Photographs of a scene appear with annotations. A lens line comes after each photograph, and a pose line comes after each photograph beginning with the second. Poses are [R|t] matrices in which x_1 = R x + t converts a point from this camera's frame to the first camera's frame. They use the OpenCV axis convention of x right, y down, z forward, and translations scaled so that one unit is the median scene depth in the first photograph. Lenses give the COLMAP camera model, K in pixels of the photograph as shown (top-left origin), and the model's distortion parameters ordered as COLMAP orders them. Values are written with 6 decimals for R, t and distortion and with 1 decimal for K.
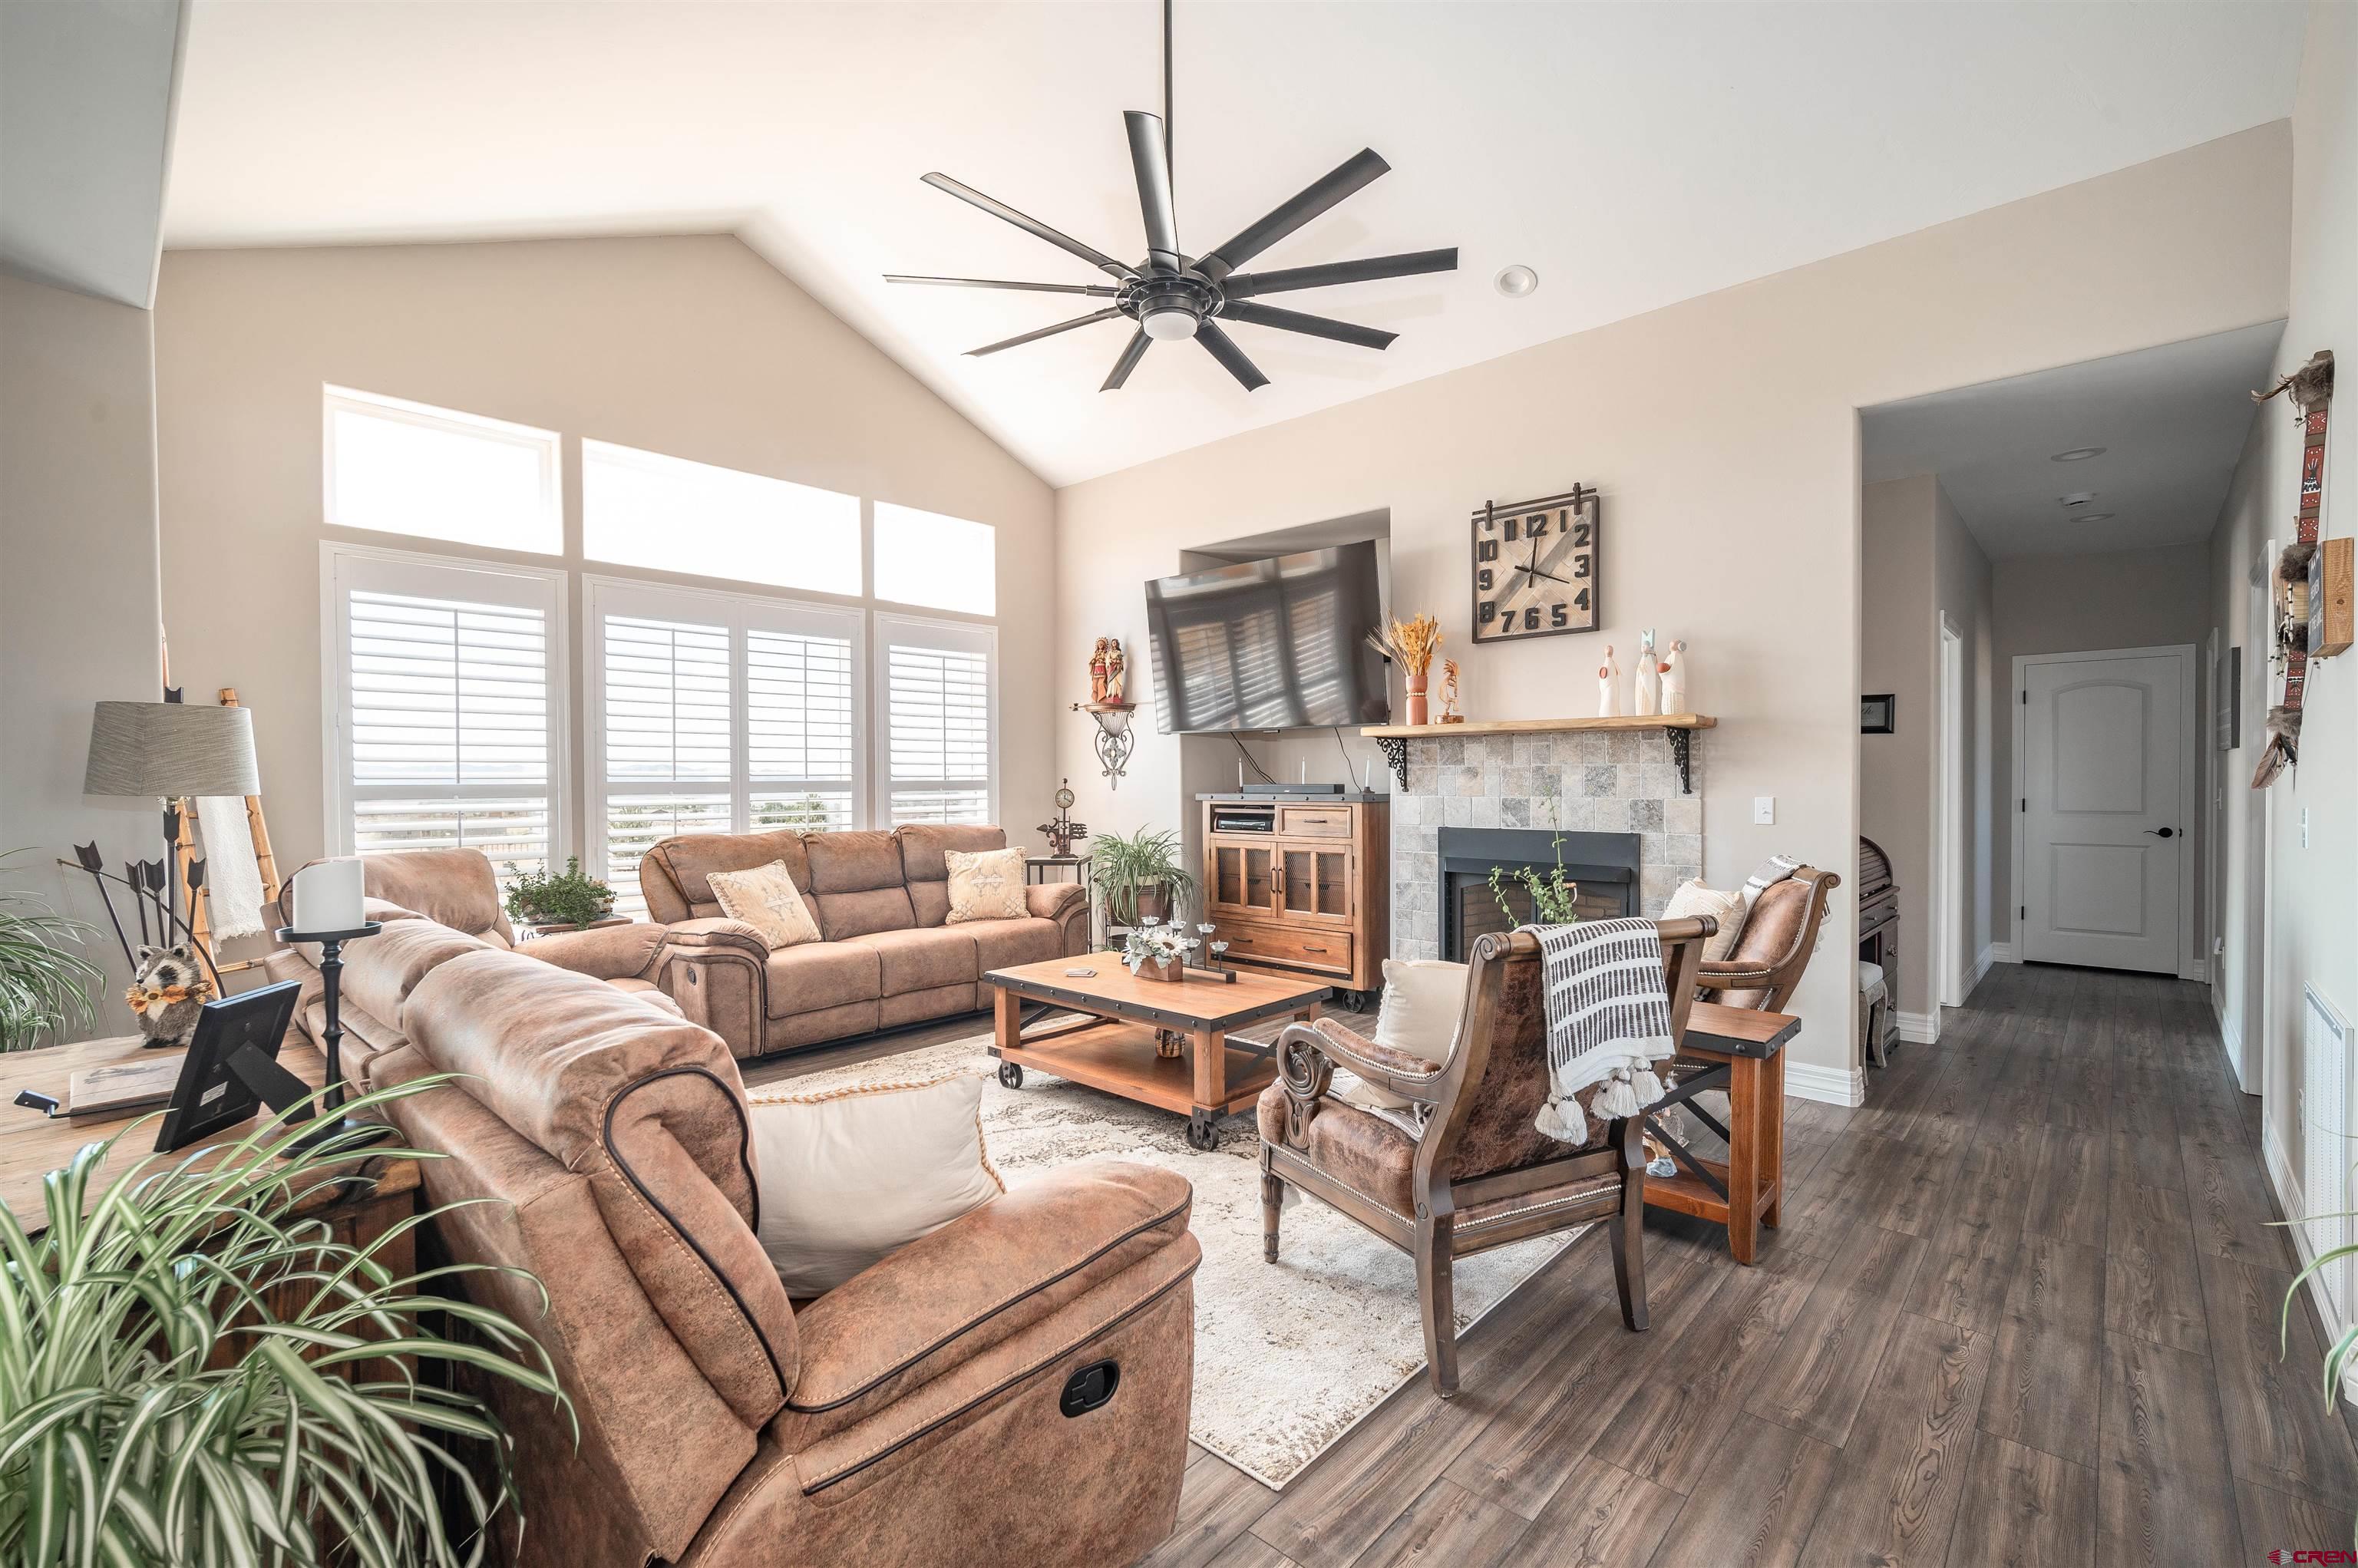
lens RADIAL K [[1012.1, 0, 1186.2], [0, 1012.1, 792.9], [0, 0, 1]] dist [-0.004801, 0.003320]
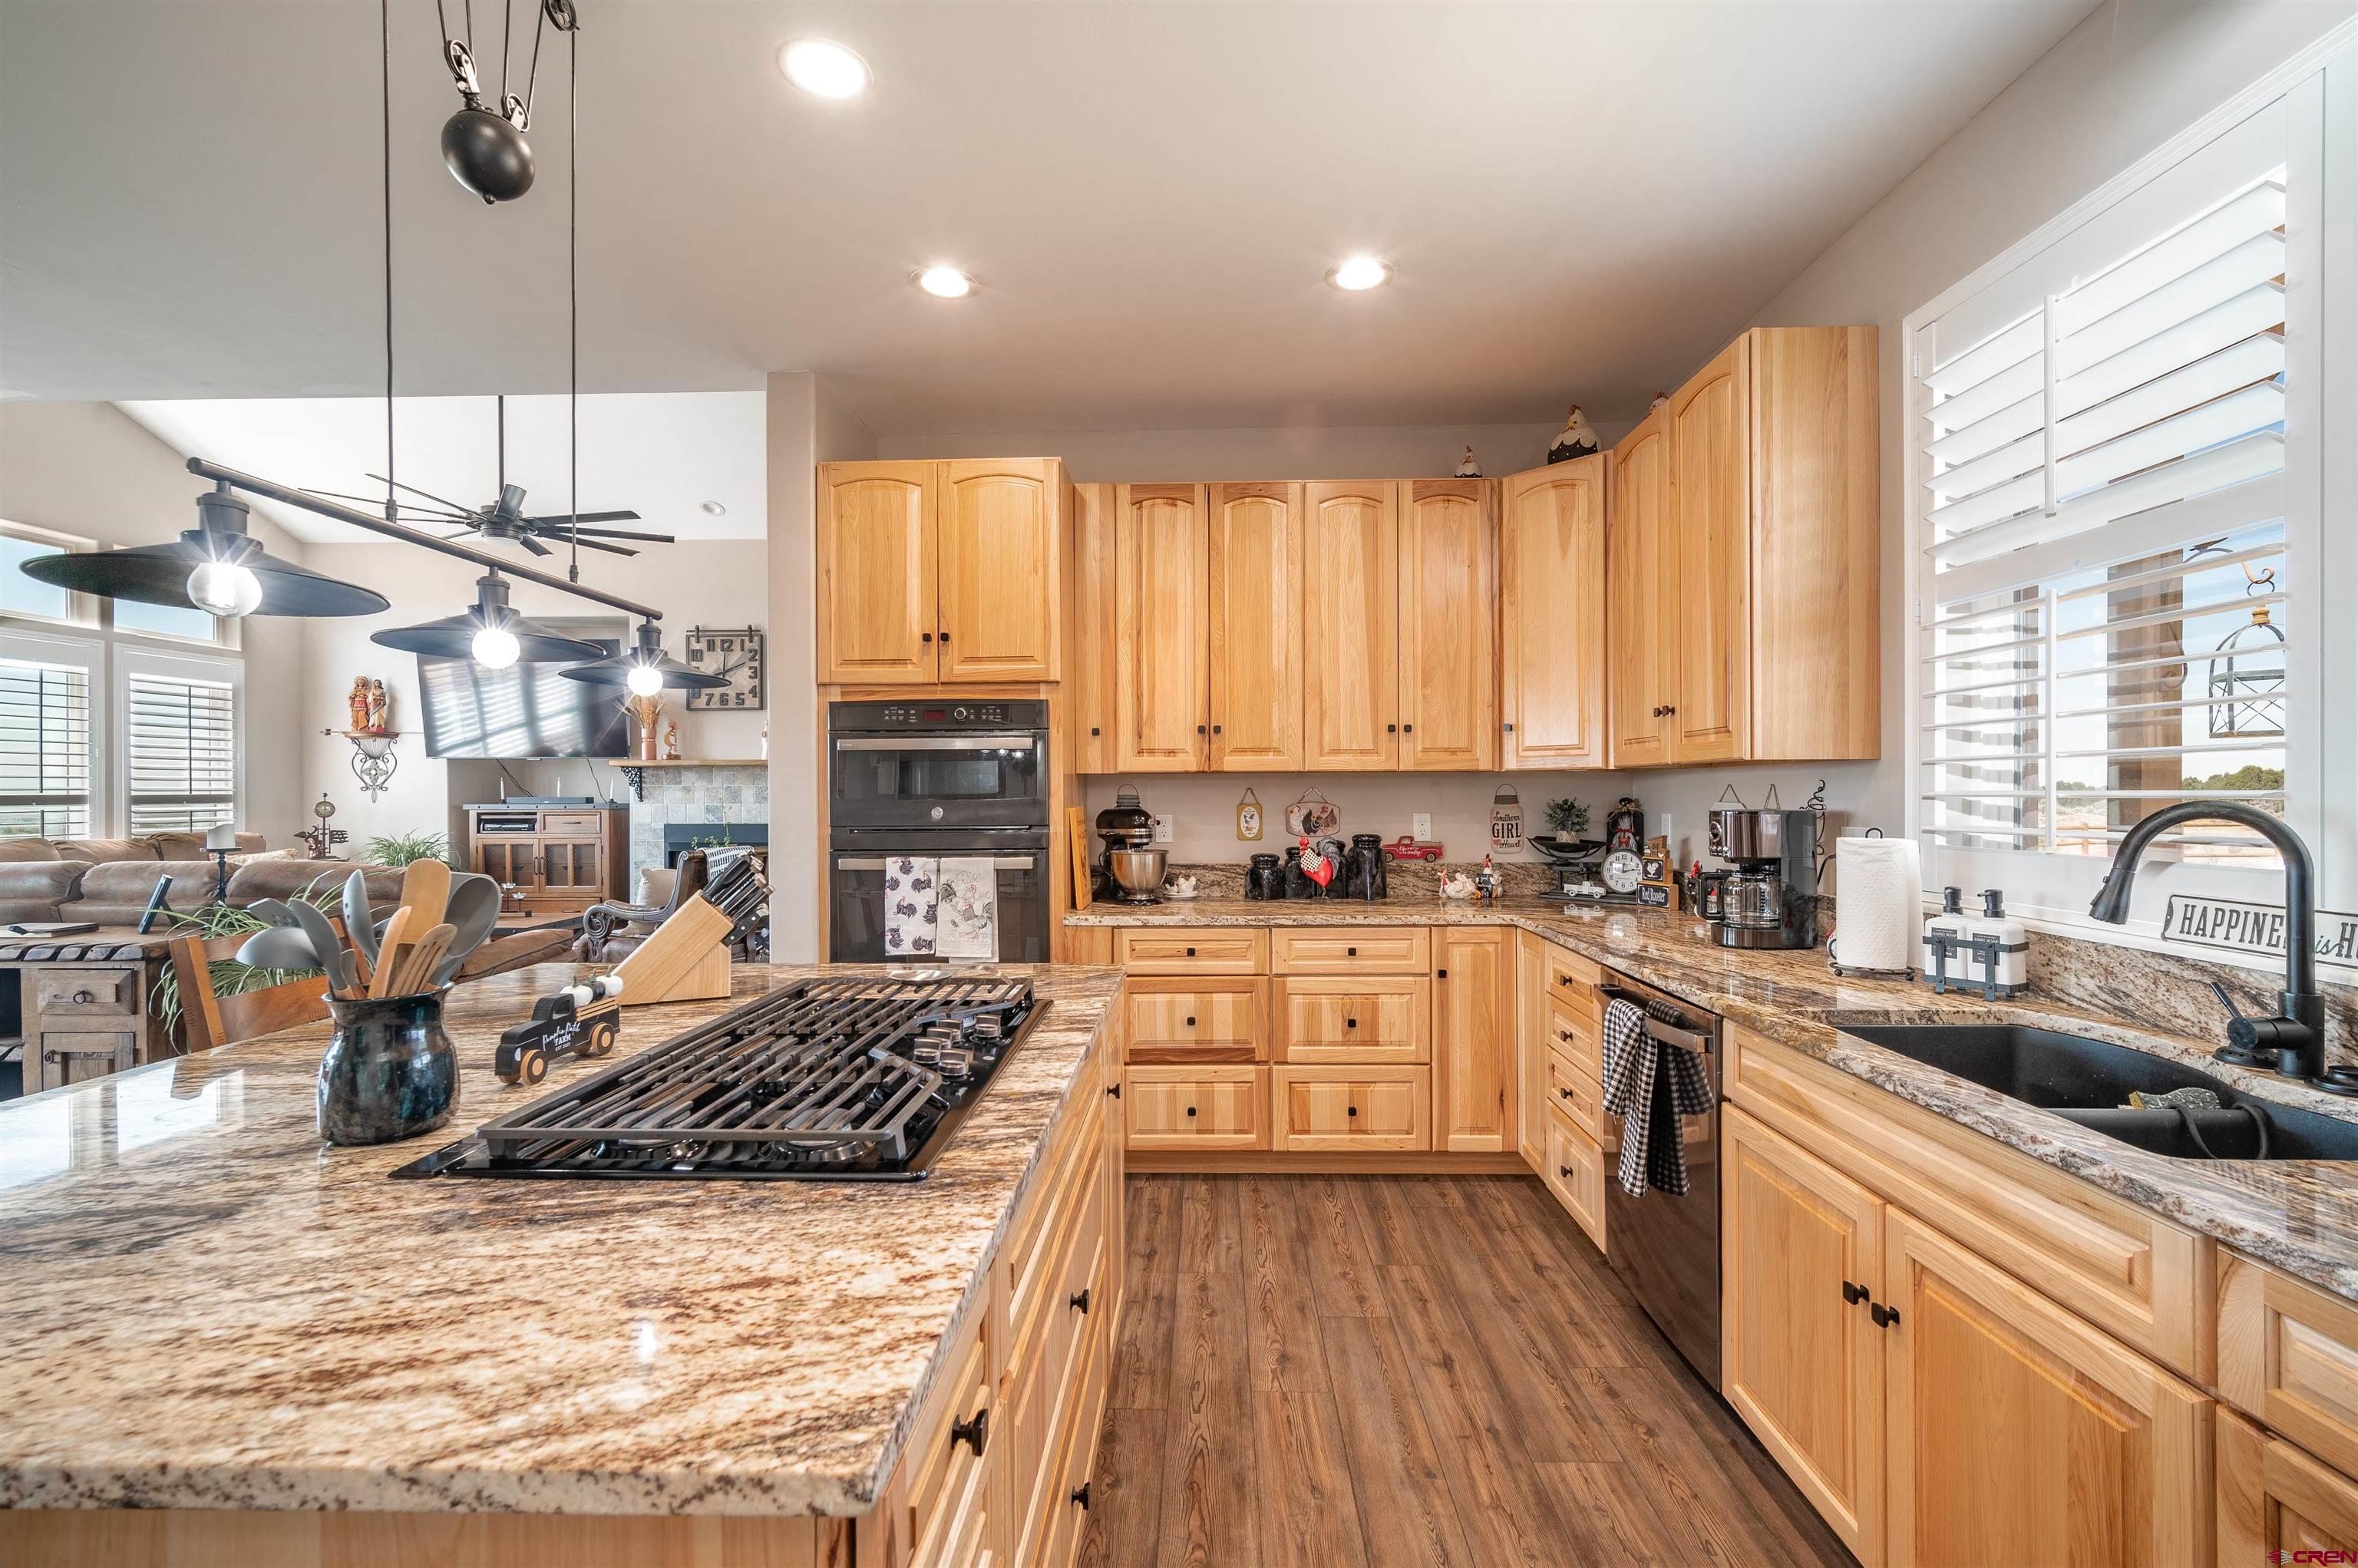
lens RADIAL K [[1017.5, 0, 1184.2], [0, 1017.5, 793.0], [0, 0, 1]] dist [-0.000358, 0.001068]
pose [[0.752280, 0.001774, 0.658841, -0.197088], [0.007971, 0.999899, -0.011793, 0.011152], [-0.658795, 0.014123, 0.752190, -0.772015]]
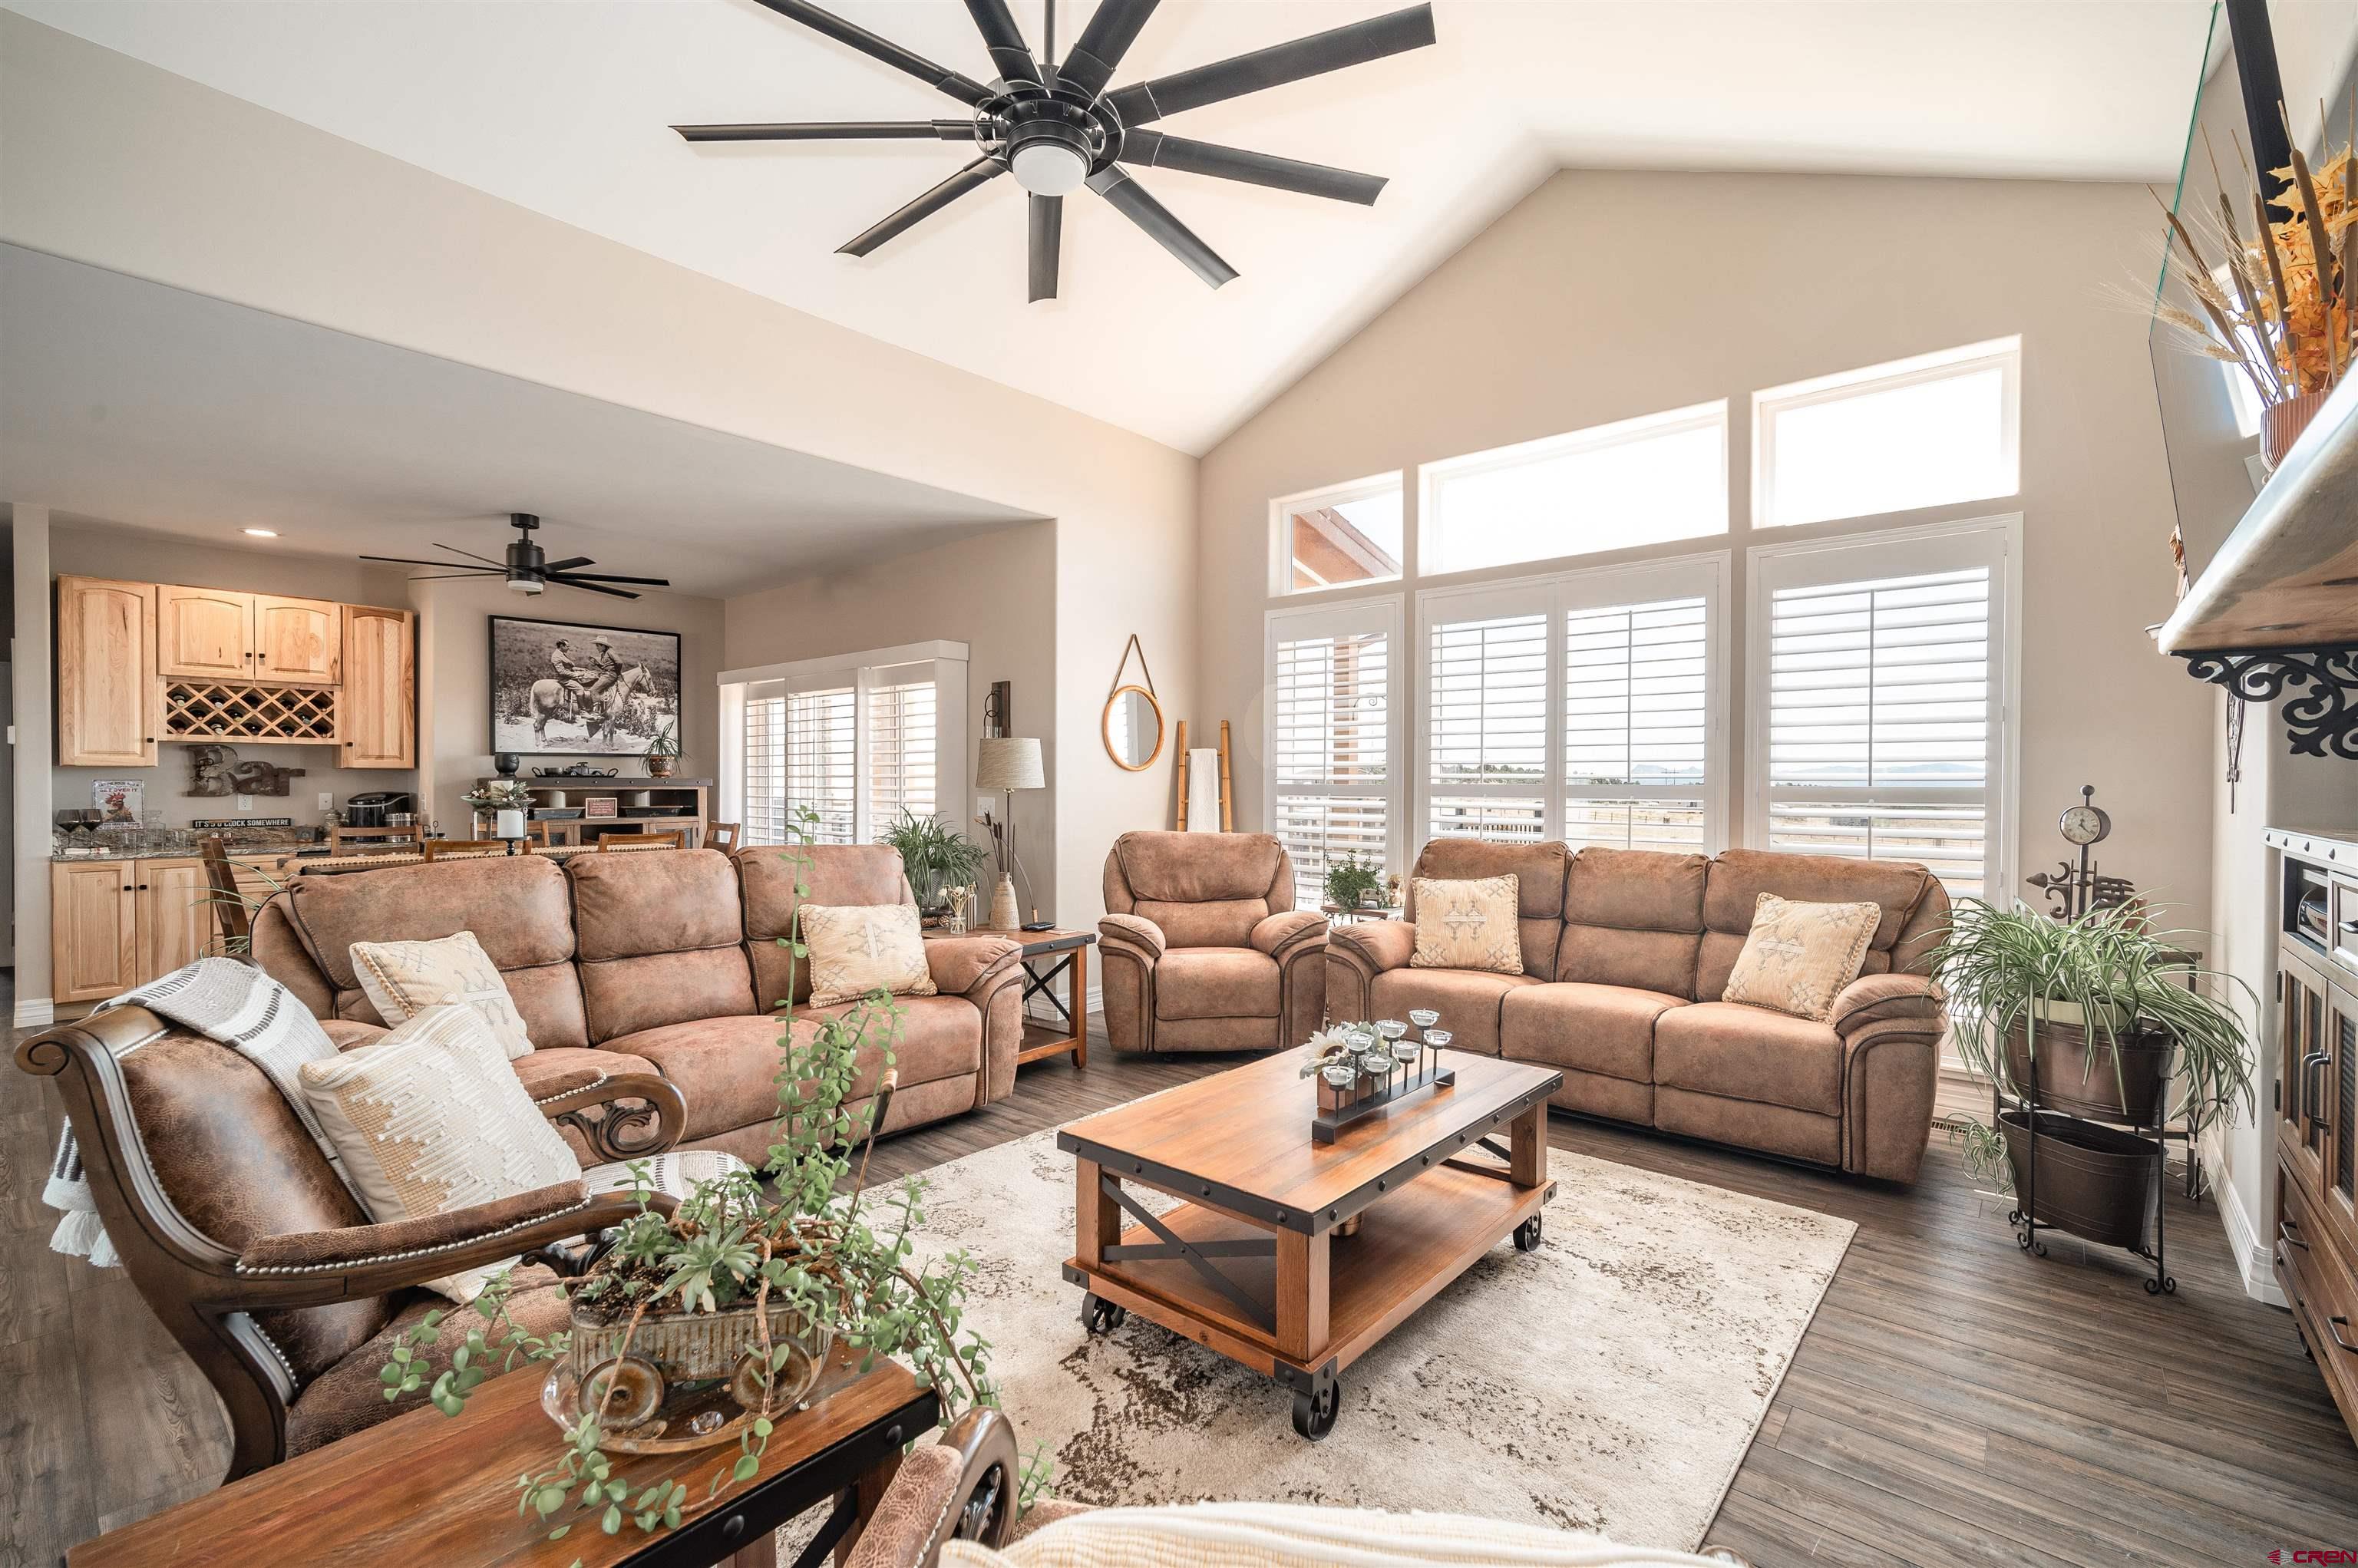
lens RADIAL K [[1012.1, 0, 1186.2], [0, 1012.1, 792.9], [0, 0, 1]] dist [-0.004801, 0.003320]
pose [[0.037887, 0.018162, -0.999117, 0.481289], [-0.018922, 0.999669, 0.017454, -0.014654], [0.999103, 0.018244, 0.038218, 0.712339]]
